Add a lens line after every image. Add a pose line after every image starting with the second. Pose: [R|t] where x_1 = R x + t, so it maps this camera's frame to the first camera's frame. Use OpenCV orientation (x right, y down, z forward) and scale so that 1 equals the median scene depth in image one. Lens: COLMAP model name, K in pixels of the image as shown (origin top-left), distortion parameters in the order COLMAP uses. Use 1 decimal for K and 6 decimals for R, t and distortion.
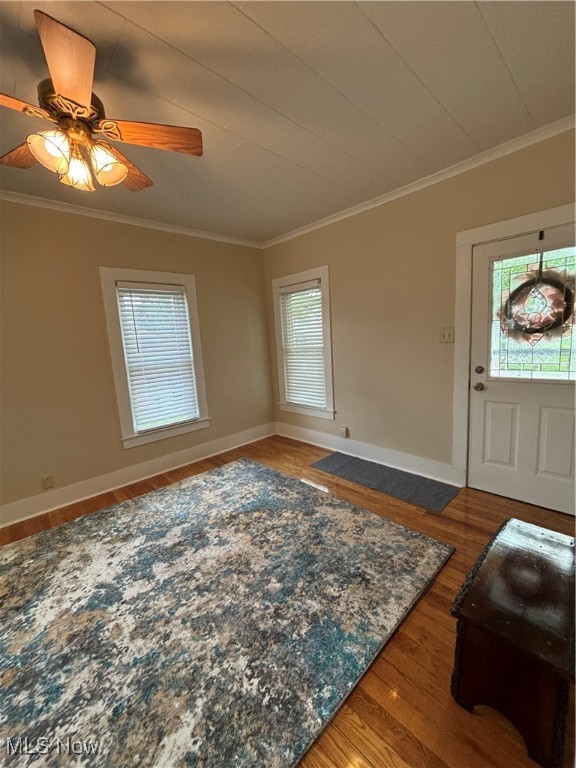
lens RADIAL K [[309.1, 0, 288.0], [0, 309.1, 384.0], [0, 0, 1]] dist [-0.002461, 0.000042]
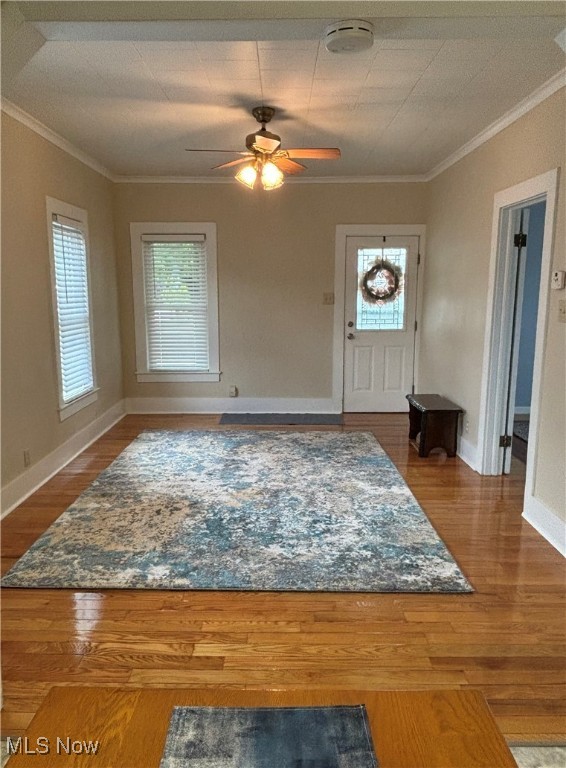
lens RADIAL K [[592.1, 0, 266.3], [0, 592.1, 394.3], [0, 0, 1]] dist [0.069687, -0.000047]
pose [[0.691734, -0.069319, 0.718818, -1.774503], [0.069493, 0.997152, 0.029286, 0.182971], [-0.718801, 0.029695, 0.694581, -0.654891]]
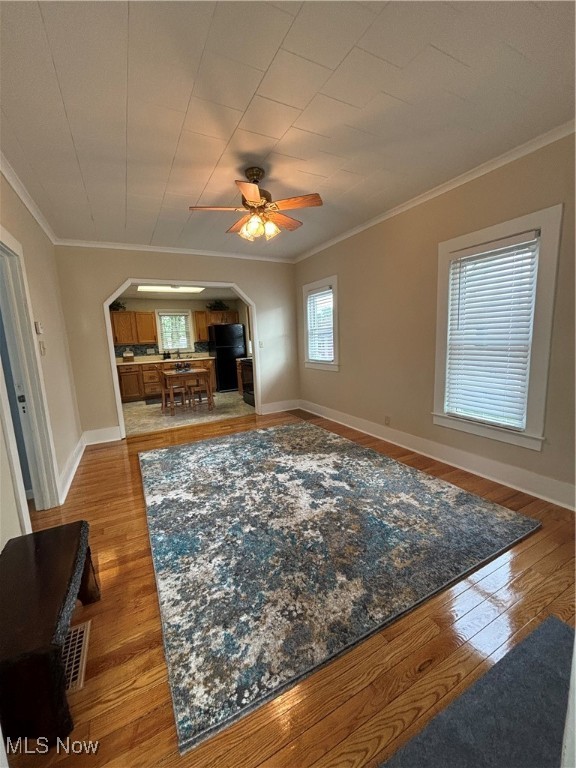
lens RADIAL K [[309.1, 0, 288.0], [0, 309.1, 384.0], [0, 0, 1]] dist [-0.002461, 0.000042]
pose [[-0.253269, 0.220251, -0.941989, 0.737509], [-0.093964, 0.963532, 0.250552, -0.176057], [0.962822, 0.151970, -0.223337, 1.040430]]
